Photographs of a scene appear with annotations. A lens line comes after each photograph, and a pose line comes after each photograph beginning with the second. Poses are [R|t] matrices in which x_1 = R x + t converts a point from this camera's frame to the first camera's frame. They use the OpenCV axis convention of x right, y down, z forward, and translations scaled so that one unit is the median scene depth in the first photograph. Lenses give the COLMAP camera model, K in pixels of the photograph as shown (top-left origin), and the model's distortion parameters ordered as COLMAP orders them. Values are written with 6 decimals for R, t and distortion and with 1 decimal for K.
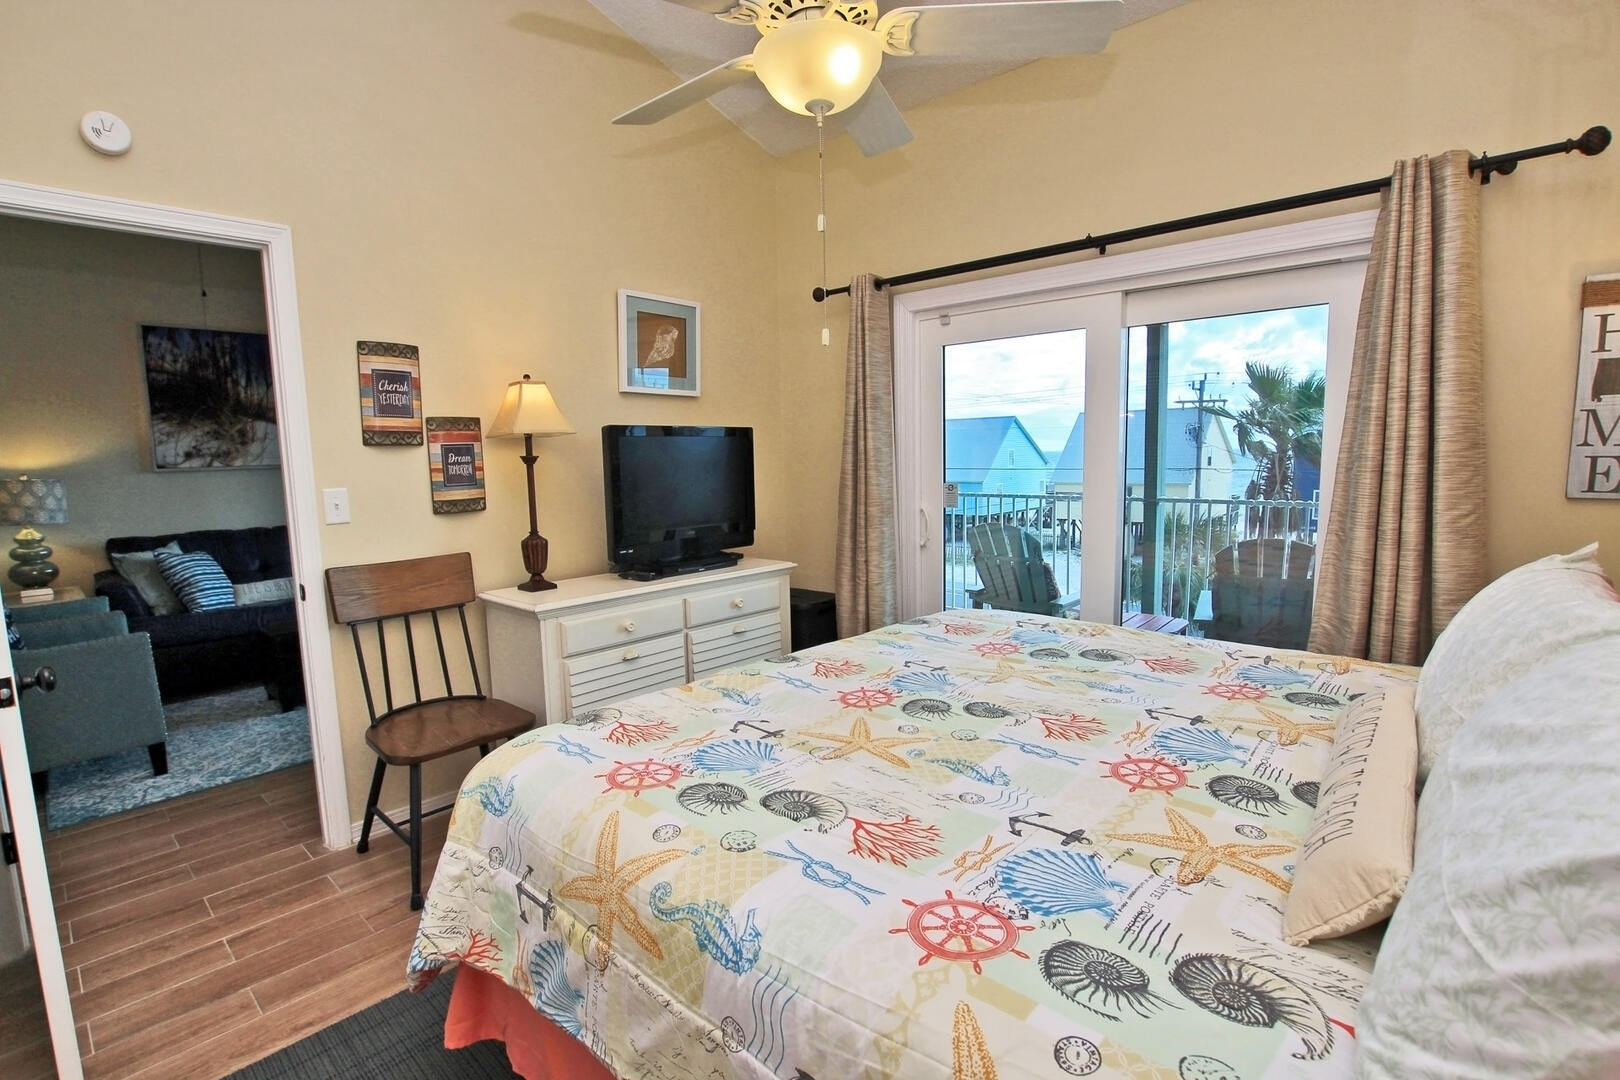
lens RADIAL K [[753.1, 0, 811.7], [0, 753.1, 545.4], [0, 0, 1]] dist [-0.028481, 0.002669]
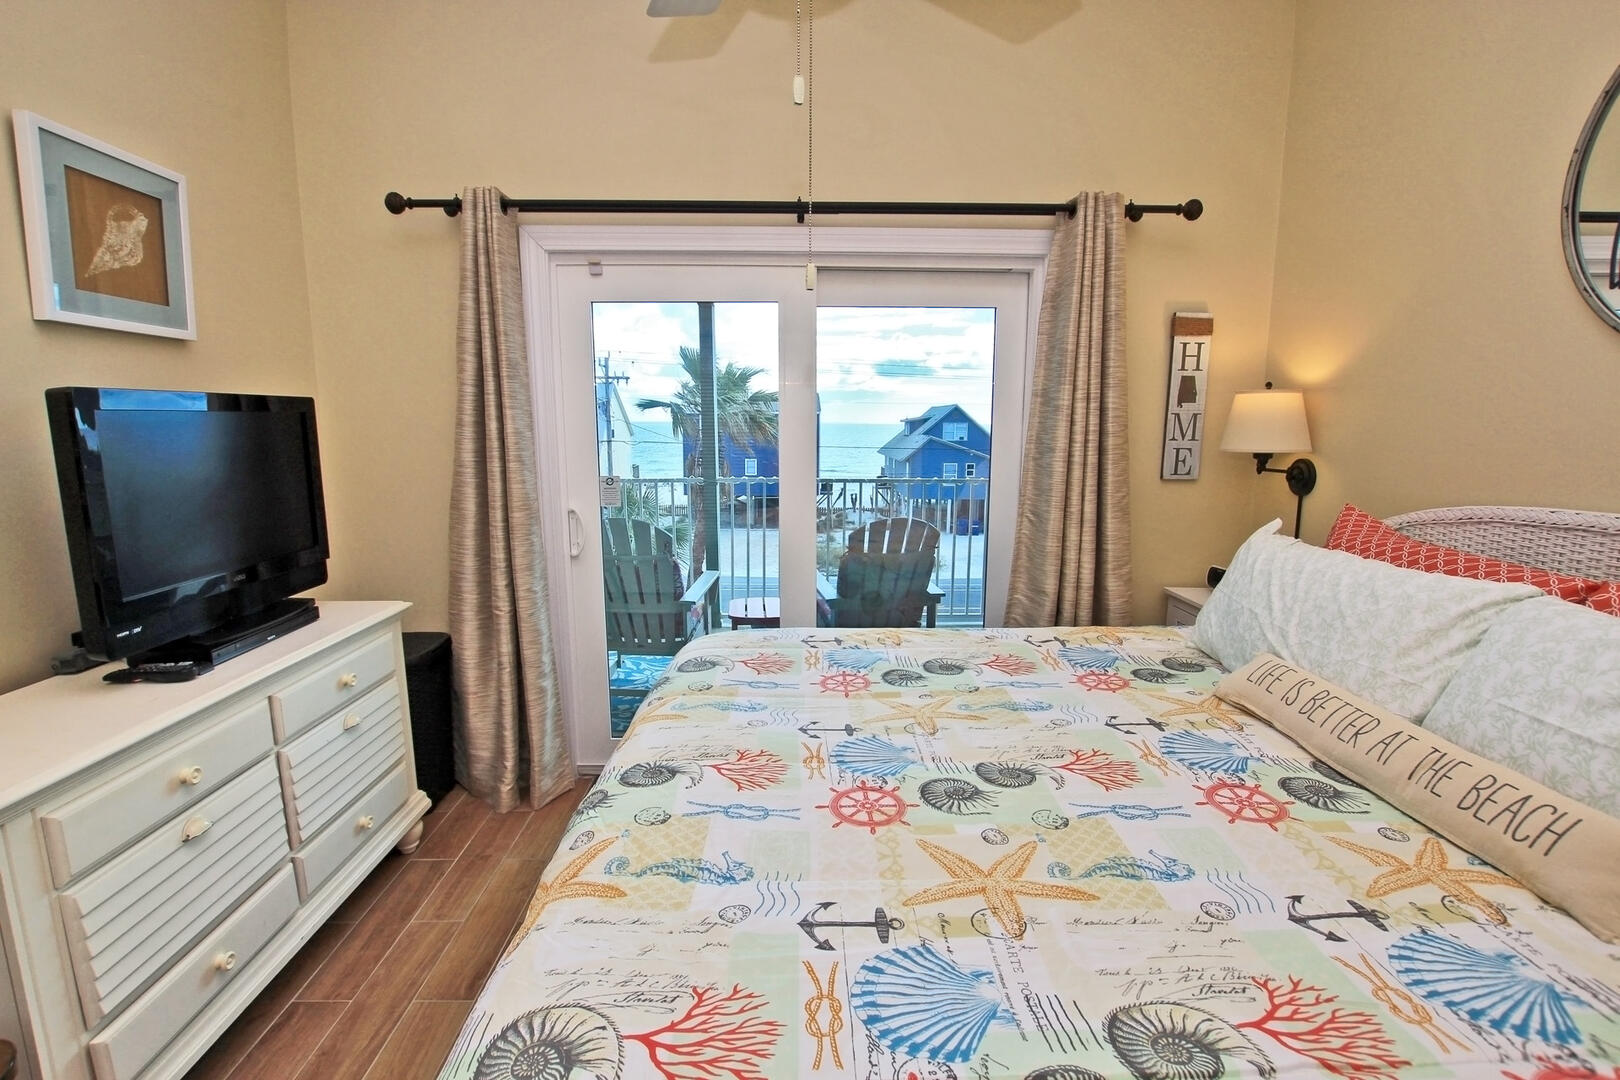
lens RADIAL K [[753.1, 0, 811.7], [0, 753.1, 545.4], [0, 0, 1]] dist [-0.028481, 0.002669]
pose [[0.721264, -0.095072, 0.686105, -0.357381], [0.069526, 0.995470, 0.064851, -0.075304], [-0.689162, 0.000927, 0.724606, 0.439775]]
